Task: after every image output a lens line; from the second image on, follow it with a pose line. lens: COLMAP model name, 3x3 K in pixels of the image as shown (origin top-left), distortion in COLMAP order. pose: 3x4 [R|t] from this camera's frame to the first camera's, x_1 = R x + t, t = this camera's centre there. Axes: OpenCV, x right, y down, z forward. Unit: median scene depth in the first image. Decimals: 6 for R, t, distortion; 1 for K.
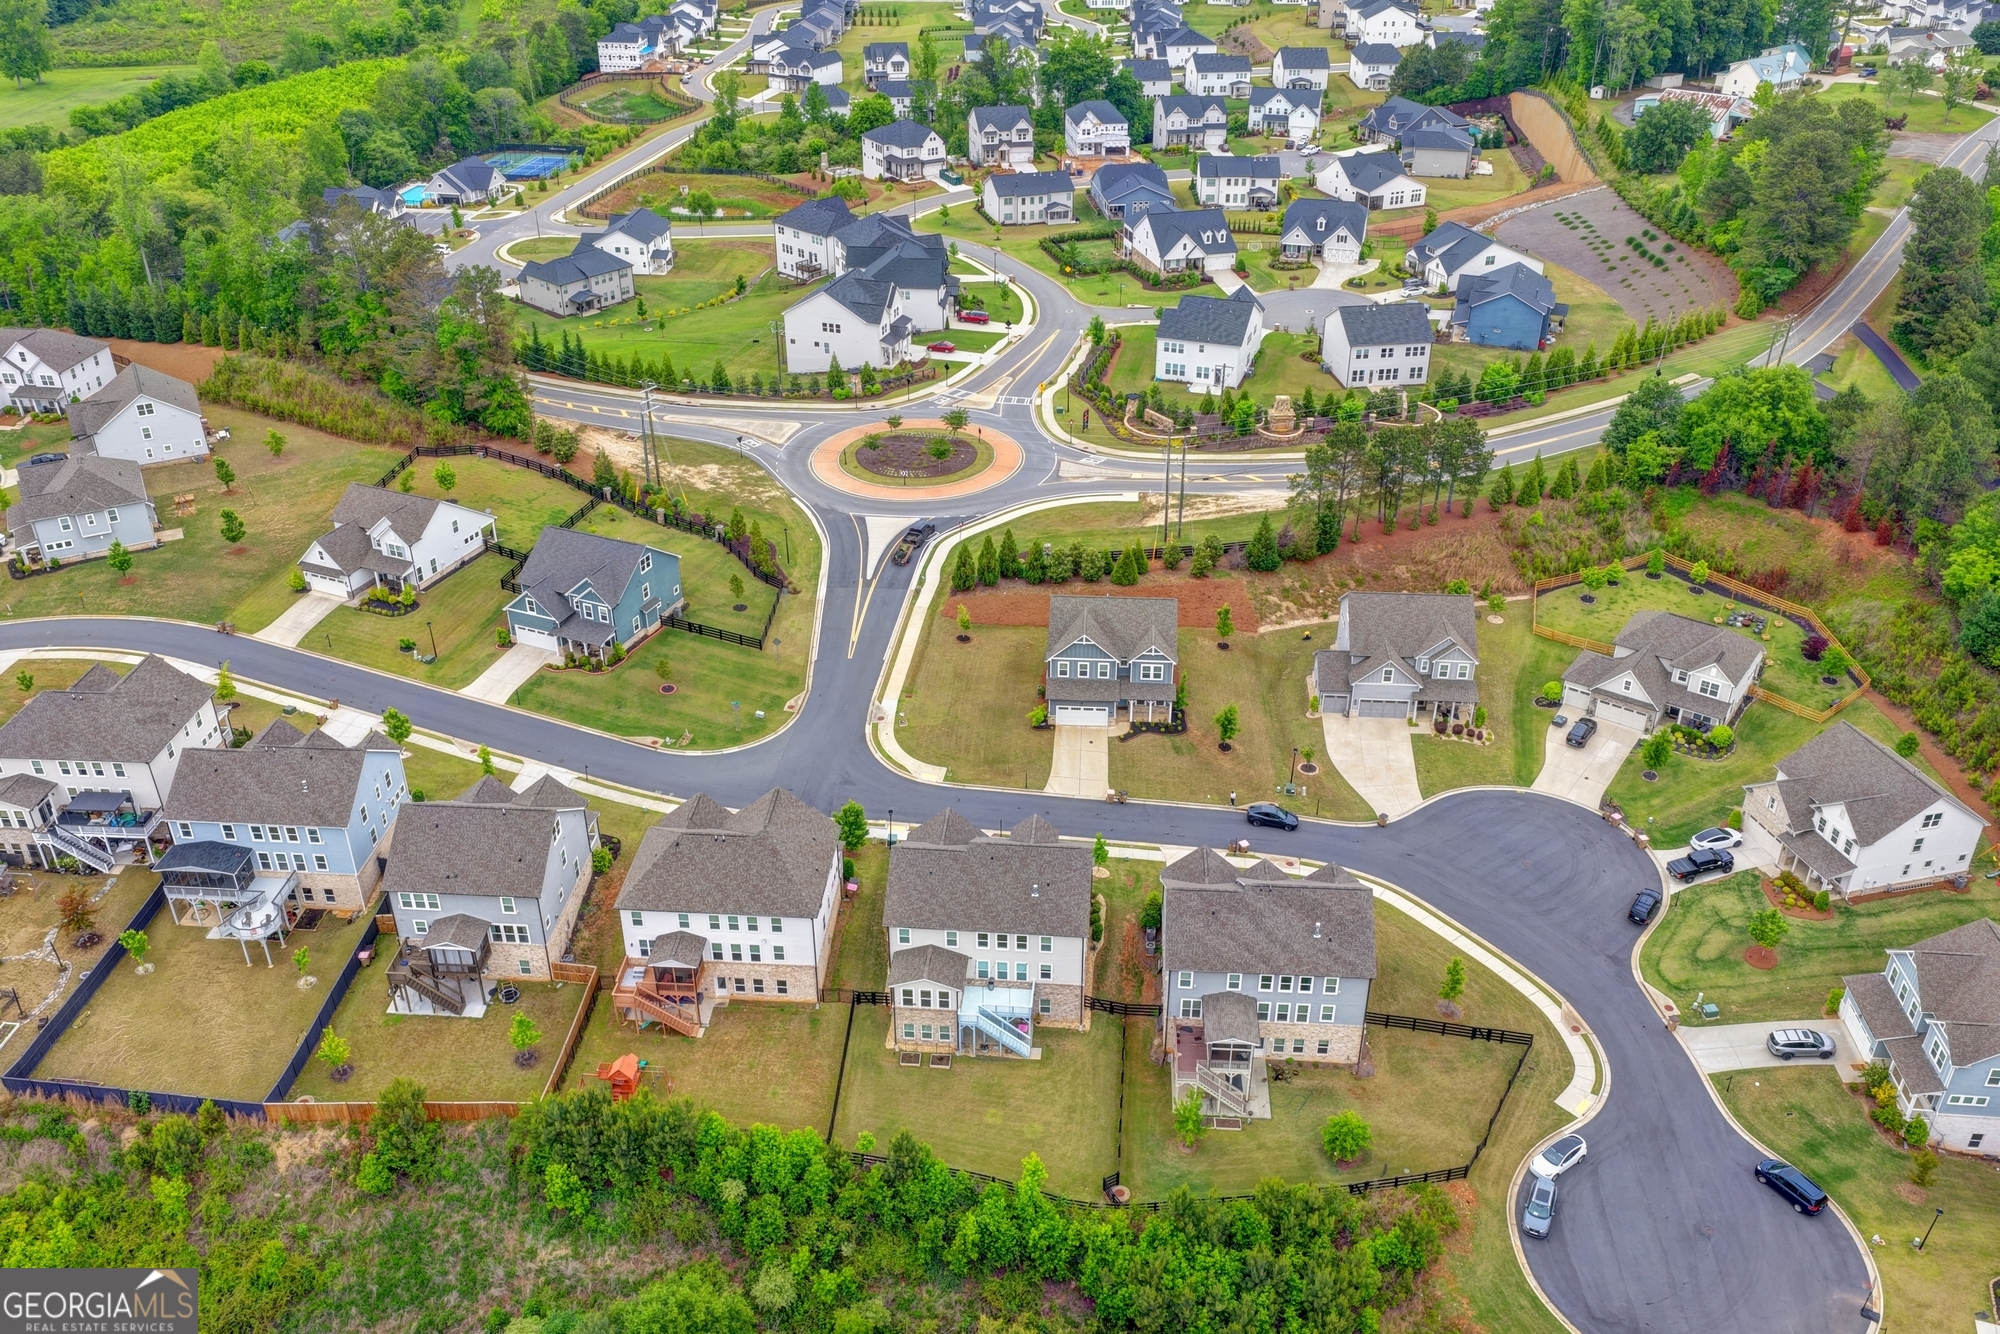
lens RADIAL K [[1664.0, 0, 1003.1], [0, 1664.0, 670.4], [0, 0, 1]] dist [-0.017002, 0.046400]
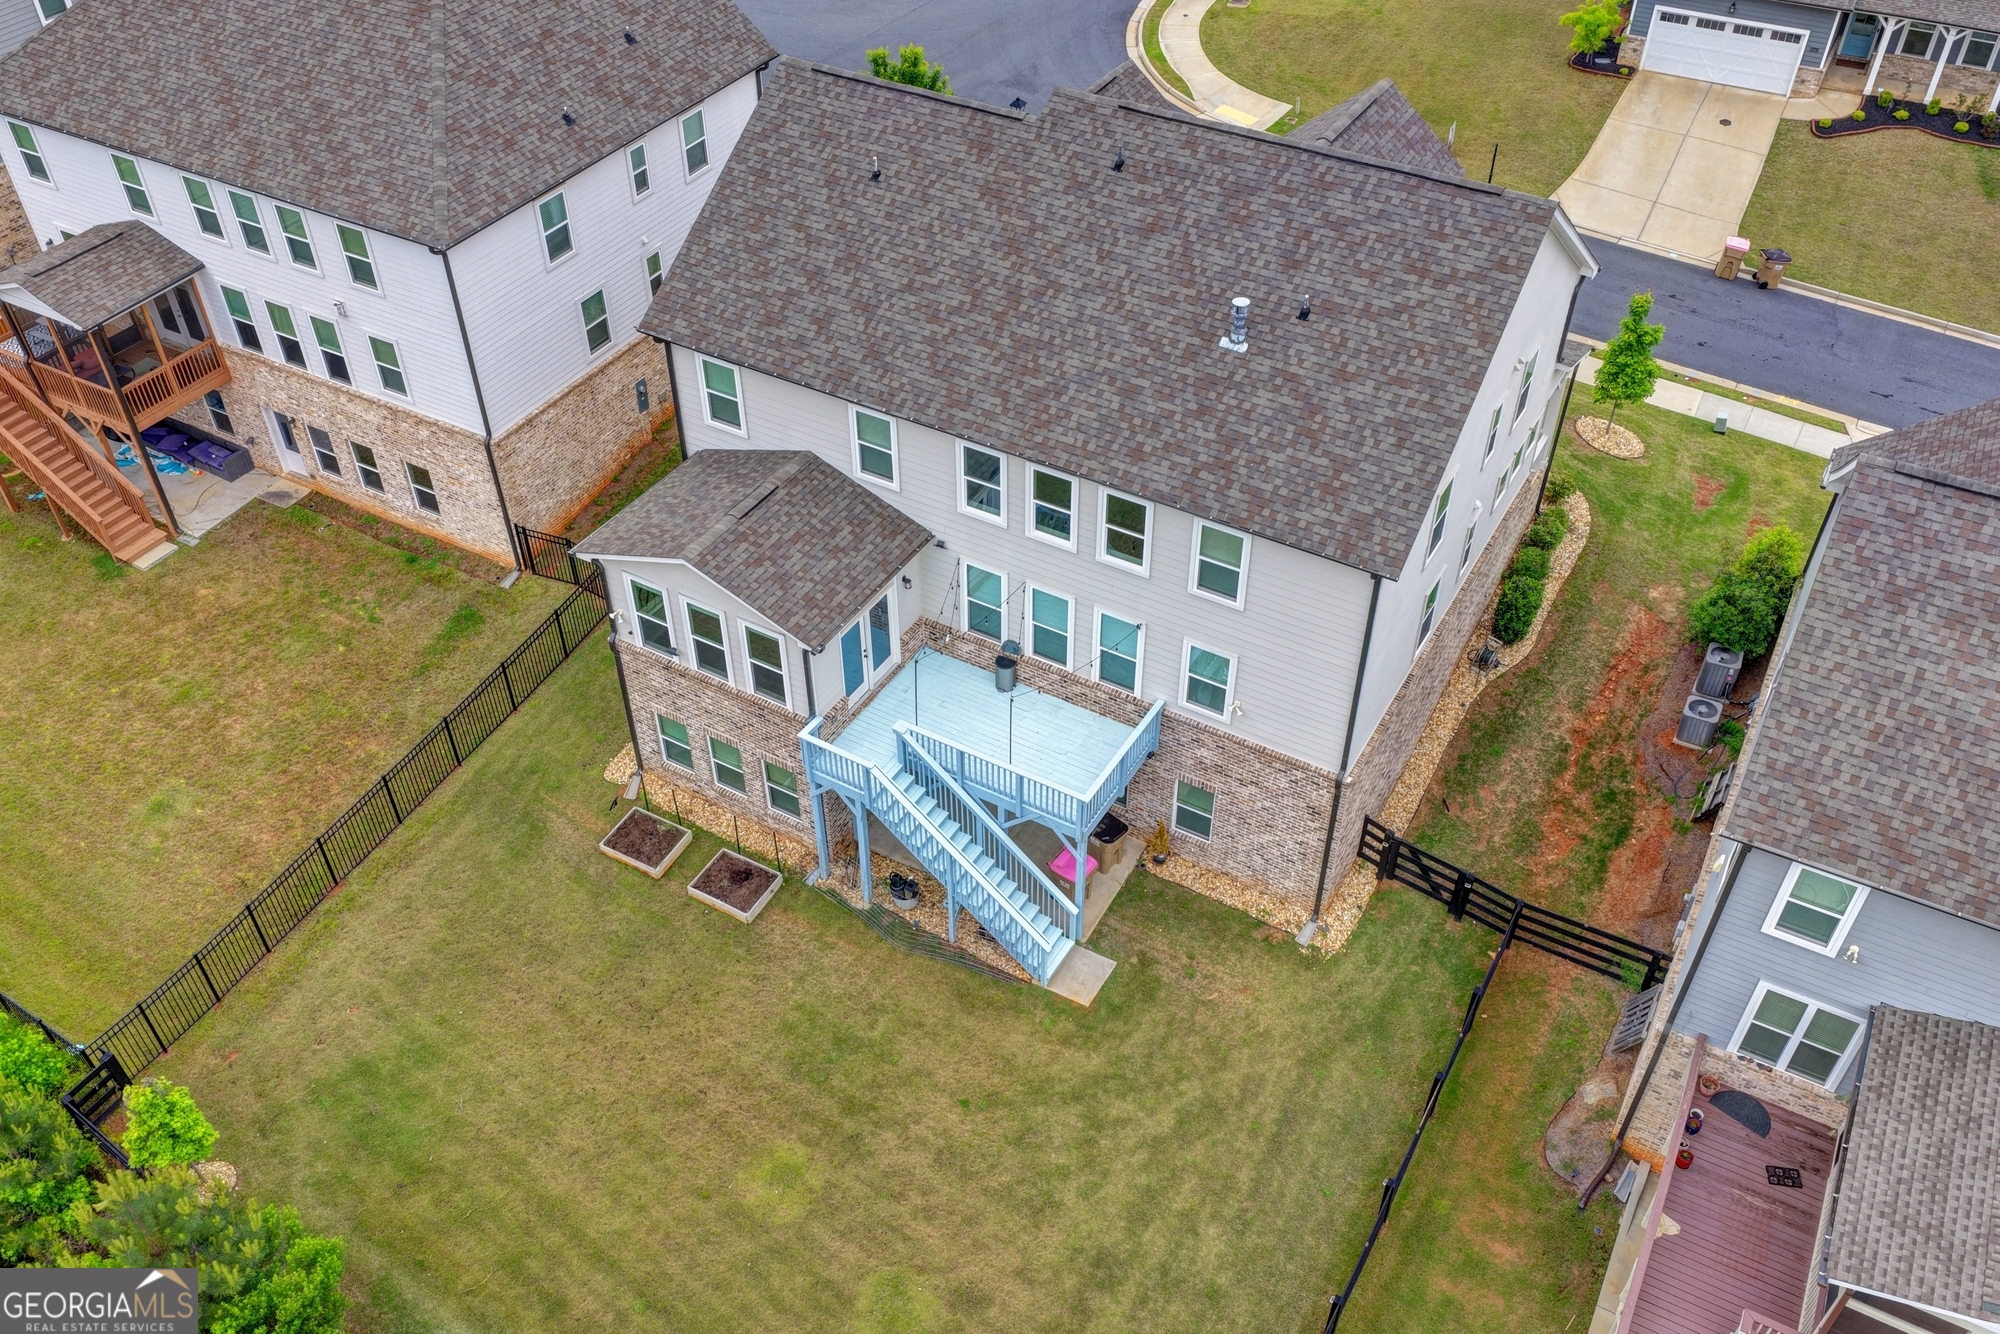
lens RADIAL K [[1664.0, 0, 1004.0], [0, 1664.0, 671.4], [0, 0, 1]] dist [-0.017002, 0.046400]
pose [[0.904444, 0.282368, -0.319765, 0.073904], [-0.214331, 0.948886, 0.231685, 0.127648], [0.368841, -0.141011, 0.918734, 0.750346]]
